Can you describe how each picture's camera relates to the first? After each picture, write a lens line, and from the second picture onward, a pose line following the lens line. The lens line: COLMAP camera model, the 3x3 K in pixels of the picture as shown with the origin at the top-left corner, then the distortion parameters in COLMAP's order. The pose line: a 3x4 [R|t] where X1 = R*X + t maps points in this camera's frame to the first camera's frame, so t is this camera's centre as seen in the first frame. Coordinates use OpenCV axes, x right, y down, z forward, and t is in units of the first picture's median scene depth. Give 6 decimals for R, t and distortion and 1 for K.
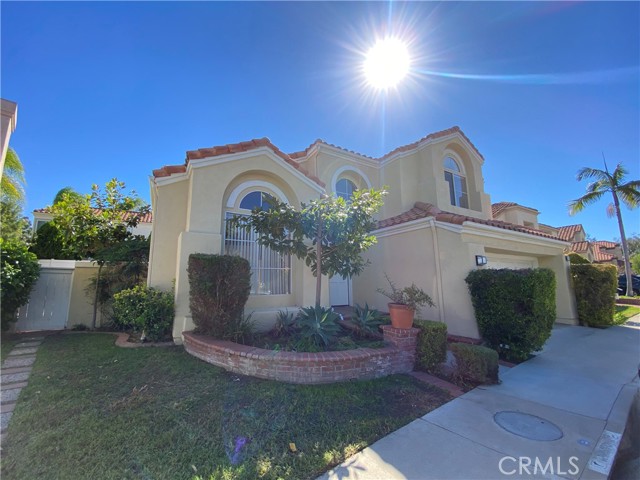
lens RADIAL K [[263.3, 0, 320.0], [0, 263.3, 240.0], [0, 0, 1]] dist [0.036697, 0.000015]
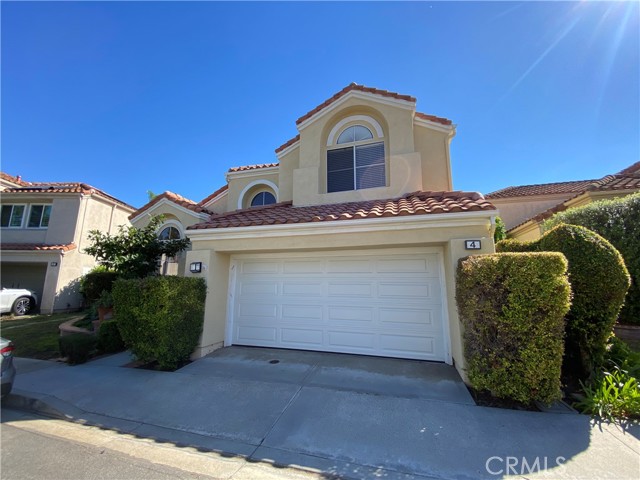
lens RADIAL K [[263.3, 0, 320.0], [0, 263.3, 240.0], [0, 0, 1]] dist [0.036697, 0.000015]
pose [[0.656333, -0.112829, -0.745987, 1.321951], [0.109895, 0.992506, -0.053427, 0.064829], [0.746425, -0.046914, 0.663814, 0.555206]]
